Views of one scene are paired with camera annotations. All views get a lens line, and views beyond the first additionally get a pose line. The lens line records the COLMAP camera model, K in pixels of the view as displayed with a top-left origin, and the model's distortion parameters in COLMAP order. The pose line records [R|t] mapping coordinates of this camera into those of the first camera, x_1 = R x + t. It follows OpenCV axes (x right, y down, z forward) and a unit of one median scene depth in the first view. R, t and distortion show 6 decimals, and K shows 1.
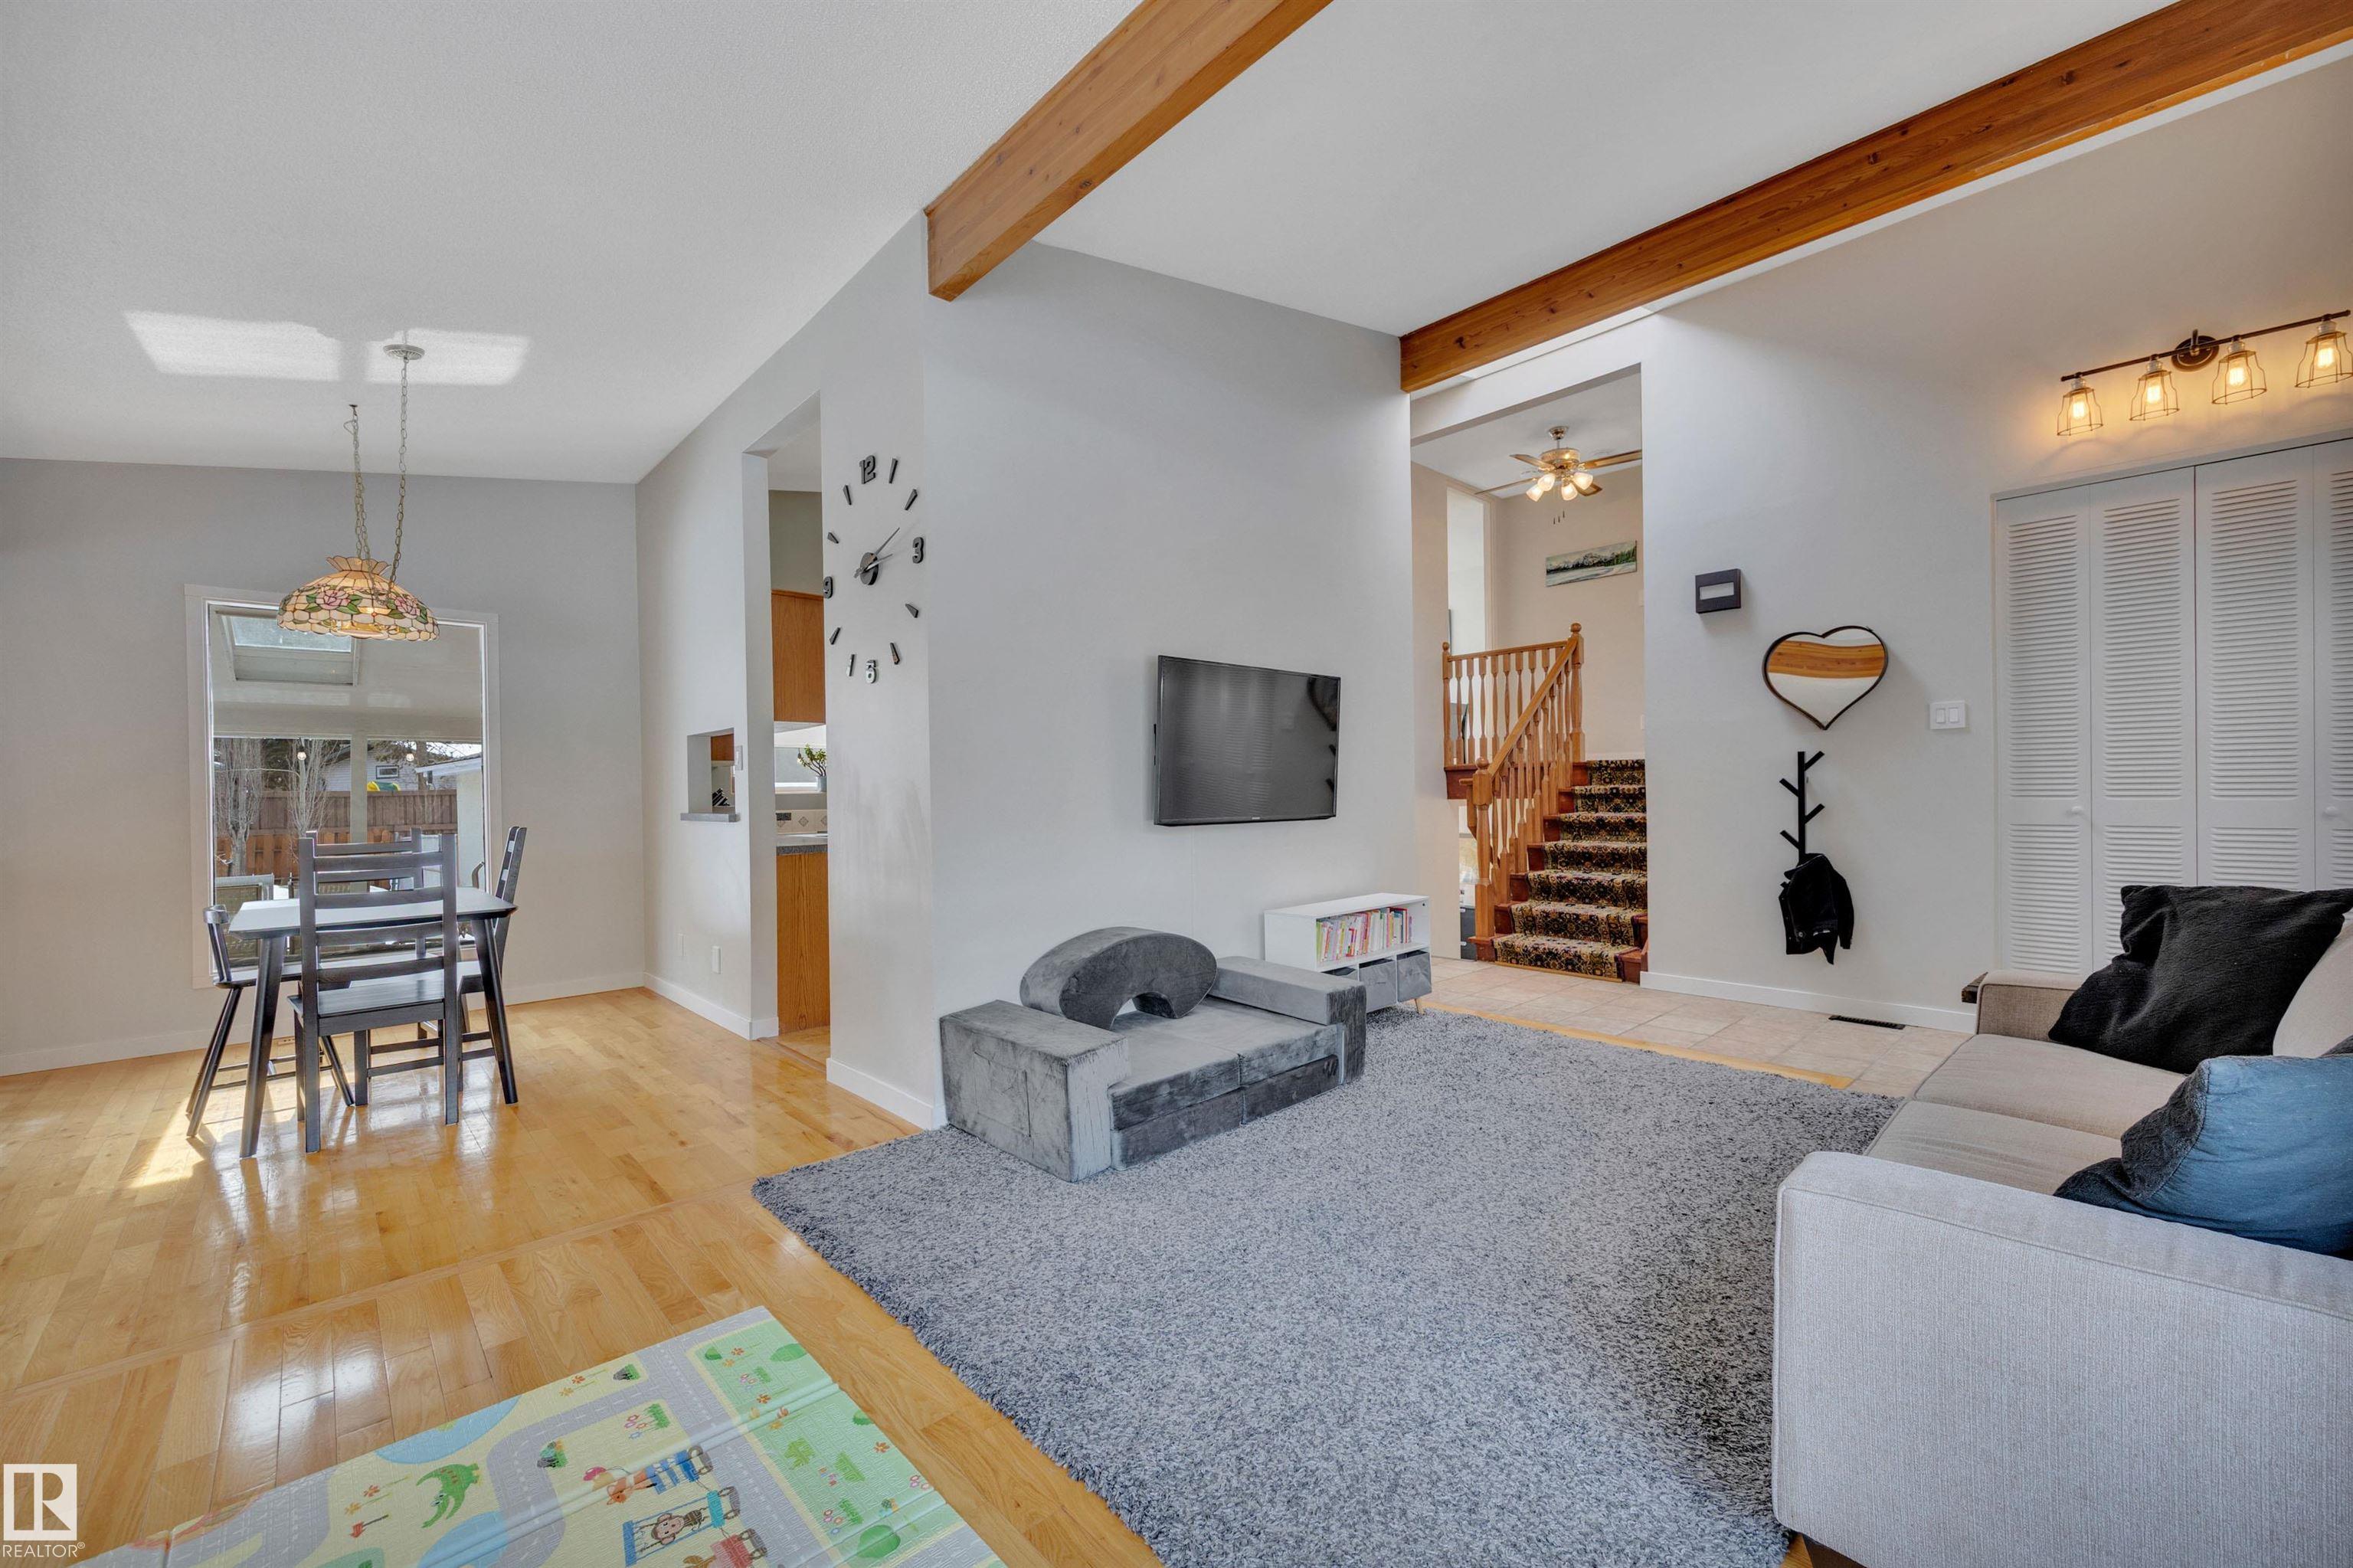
lens RADIAL K [[940.2, 0, 1189.3], [0, 940.2, 792.2], [0, 0, 1]] dist [0.012060, 0.000145]
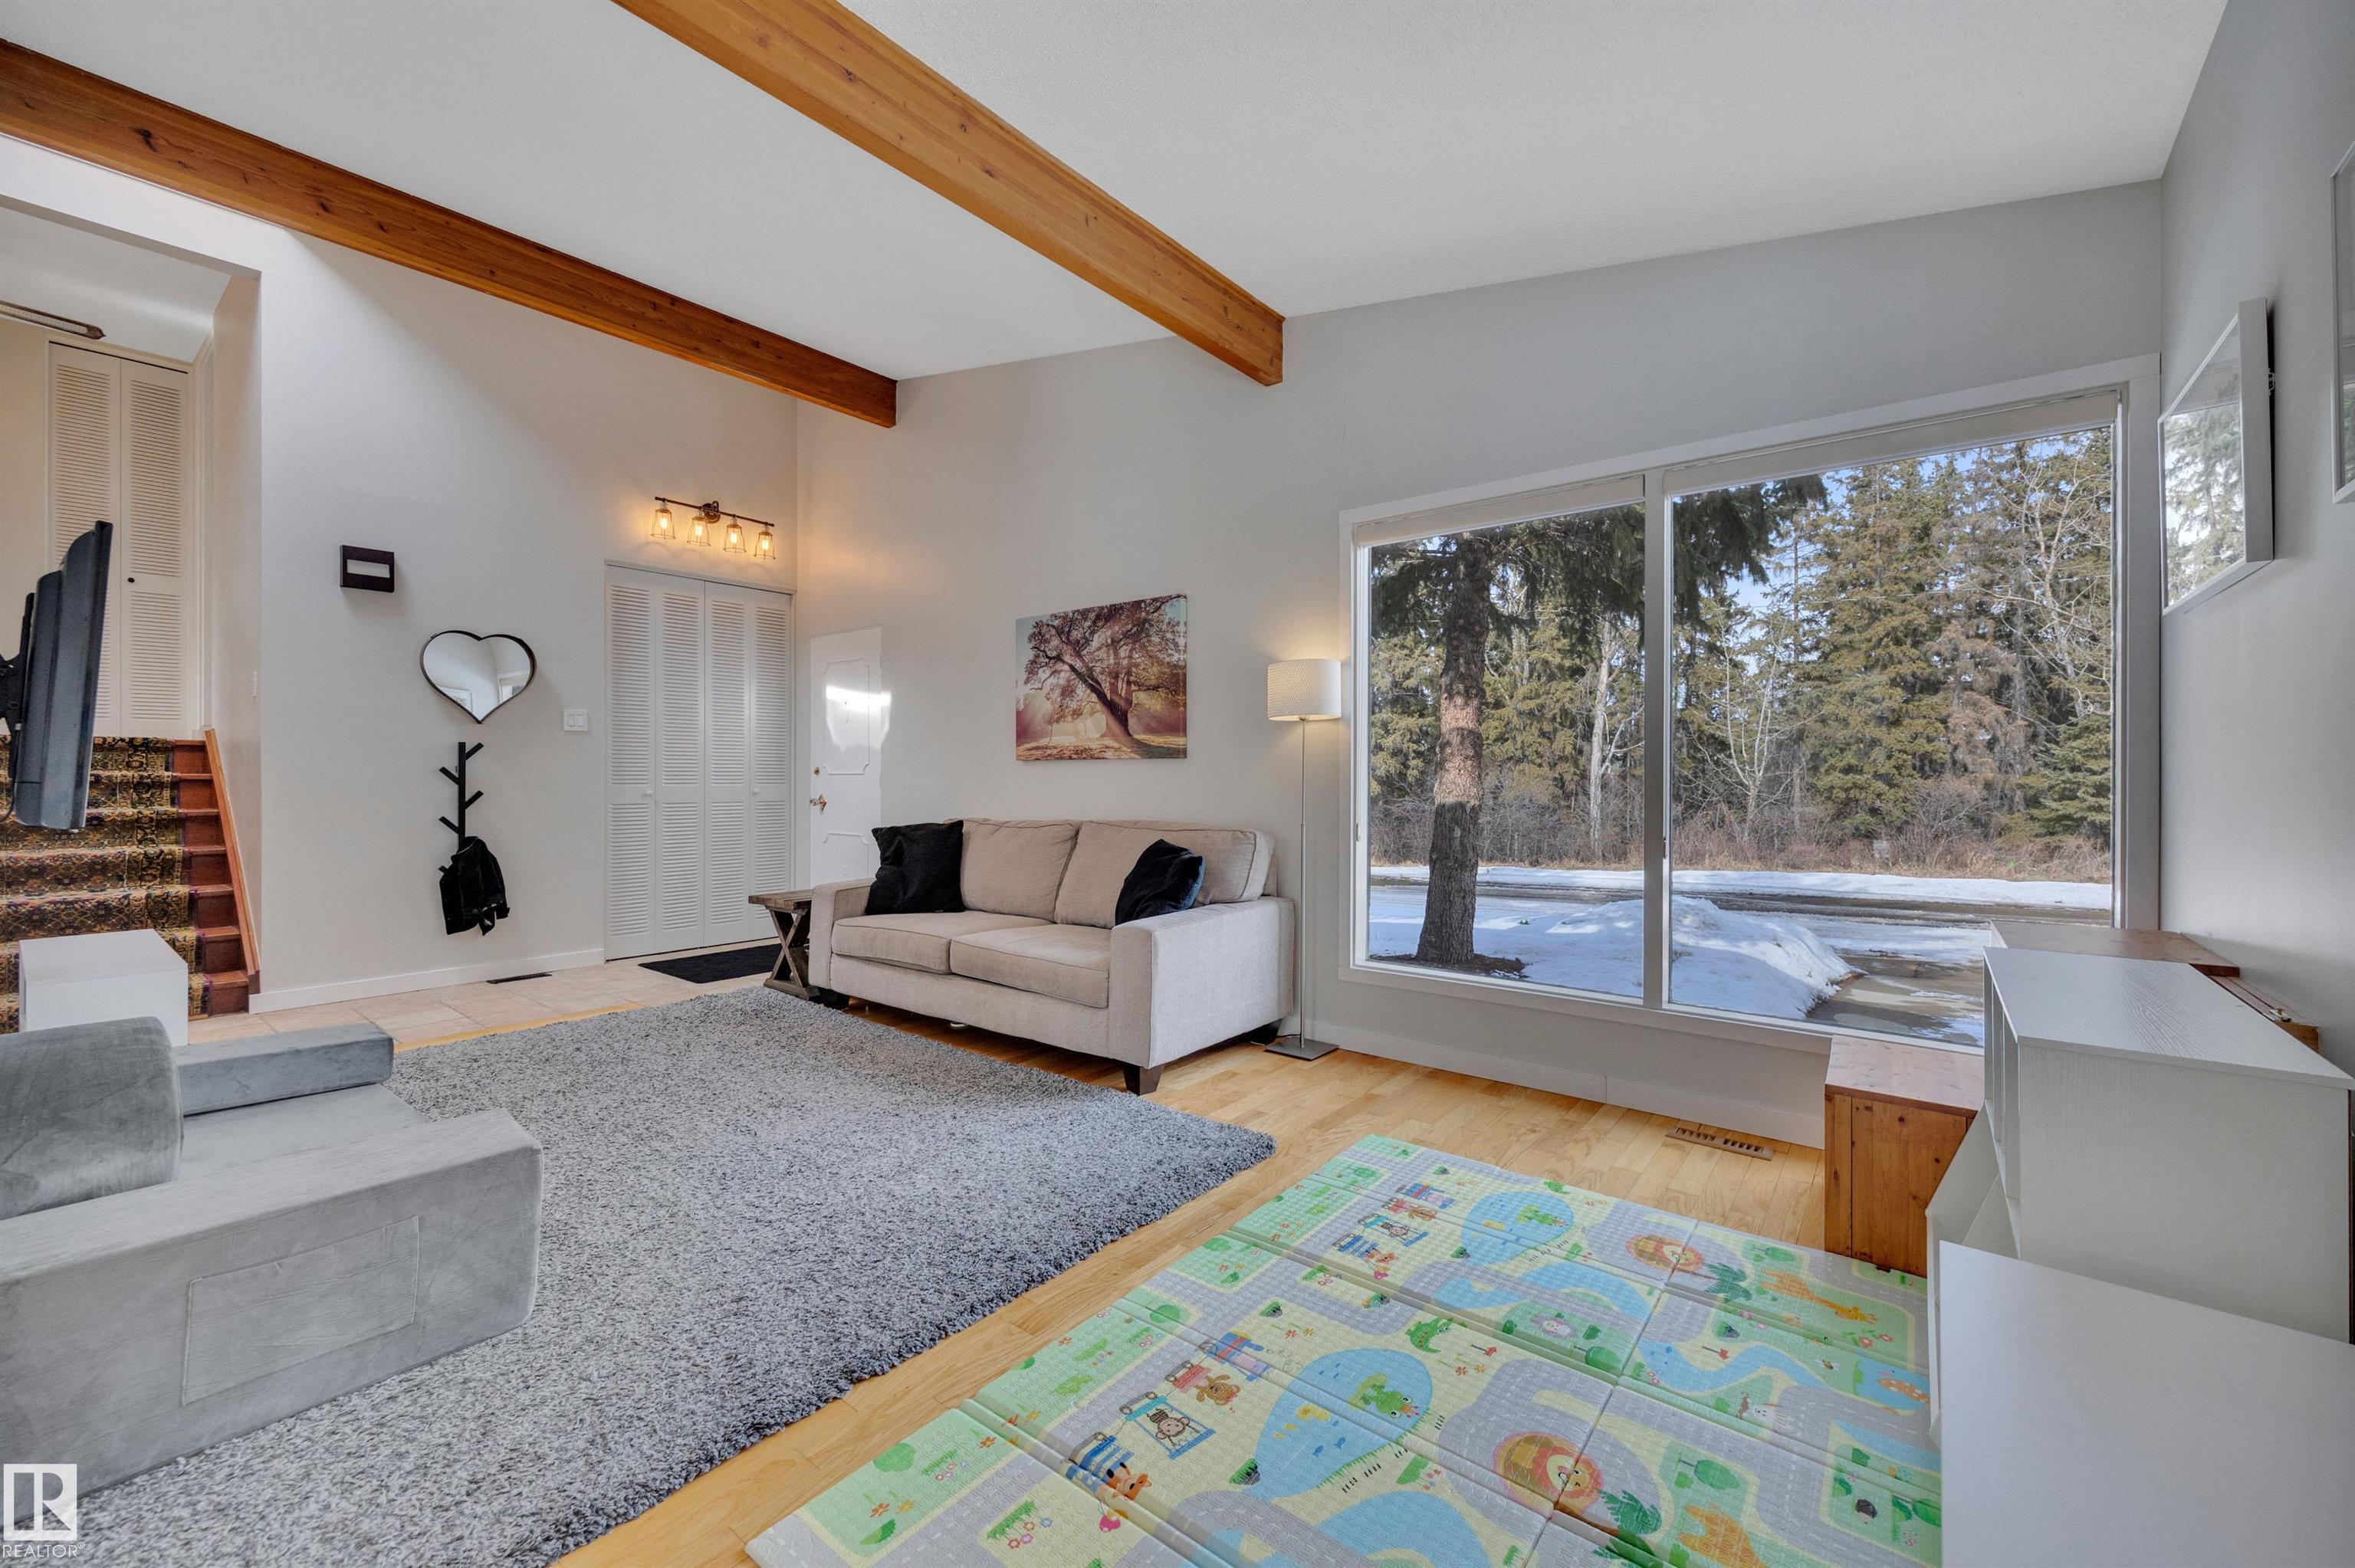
lens RADIAL K [[935.9, 0, 1169.6], [0, 935.9, 767.8], [0, 0, 1]] dist [0.001131, 0.000217]
pose [[-0.131404, 0.017896, 0.991167, -0.511904], [-0.000307, 0.999836, -0.018094, 0.004805], [-0.991329, -0.002682, -0.131377, 0.346633]]
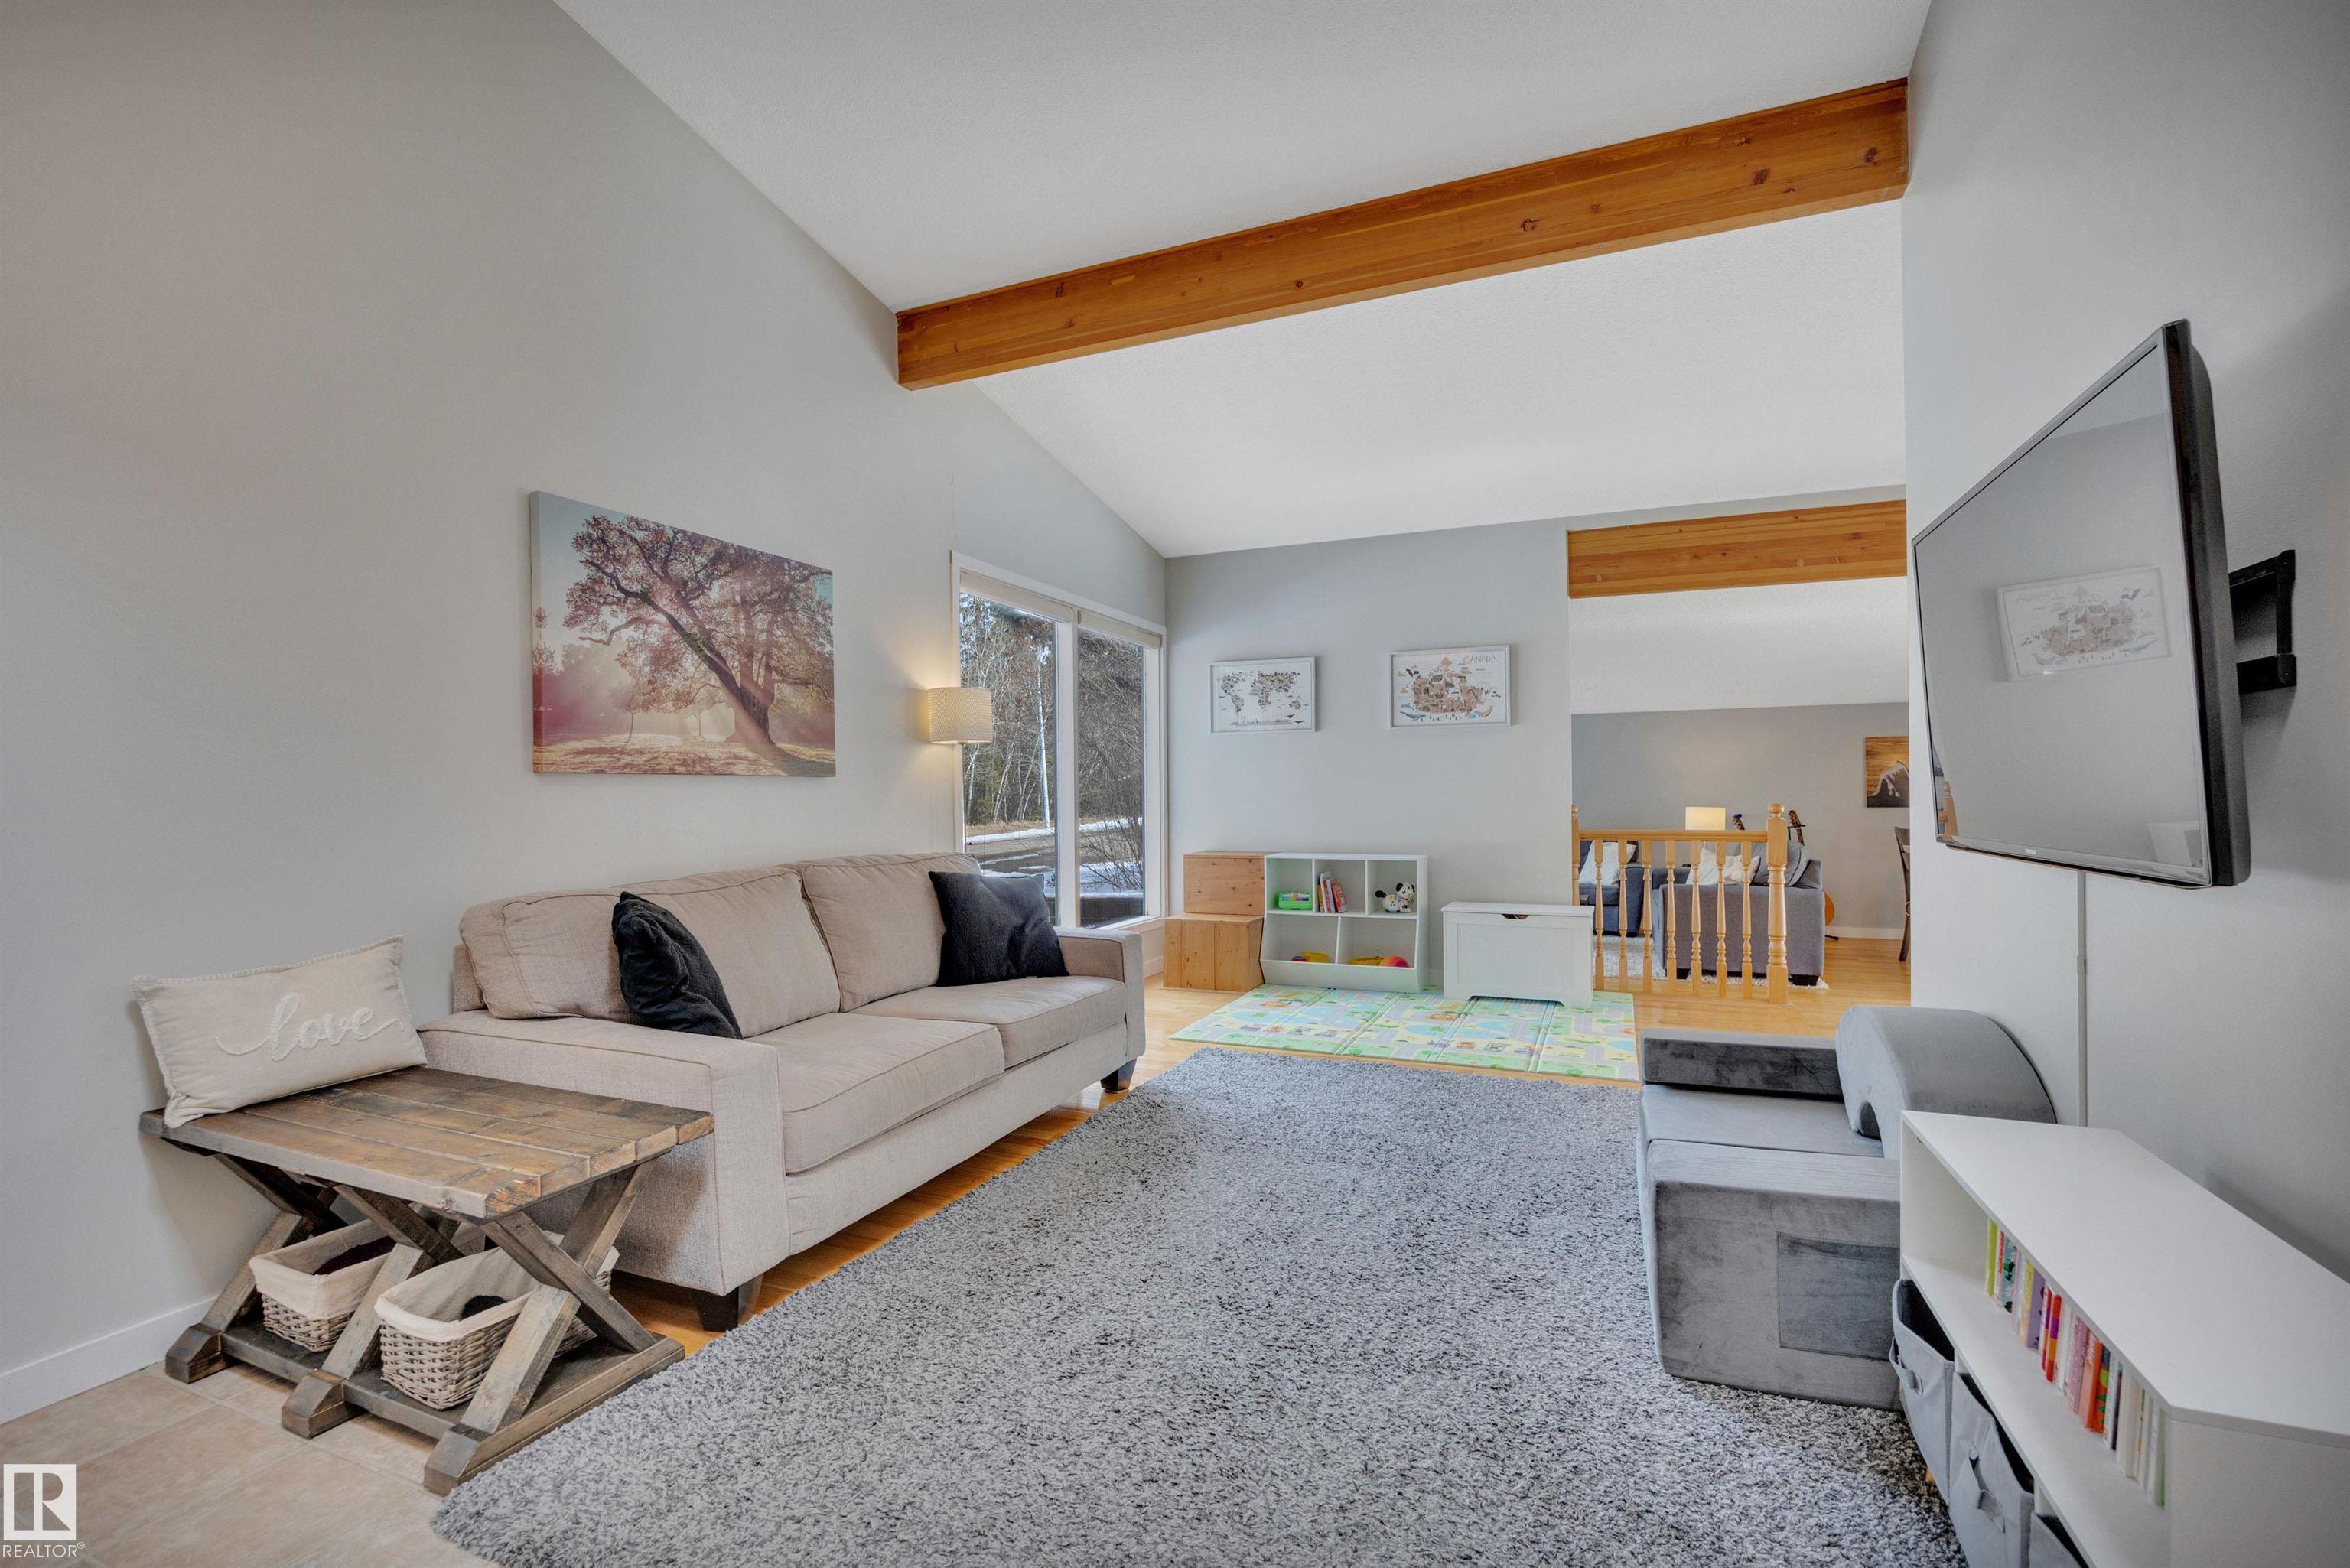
lens RADIAL K [[1062.2, 0, 1163.8], [0, 1062.2, 793.8], [0, 0, 1]] dist [-0.001665, 0.000180]
pose [[-0.917503, 0.019581, -0.397247, 0.488693], [0.019284, 0.999803, 0.004743, -0.006678], [0.397262, -0.003309, -0.917699, 1.082675]]
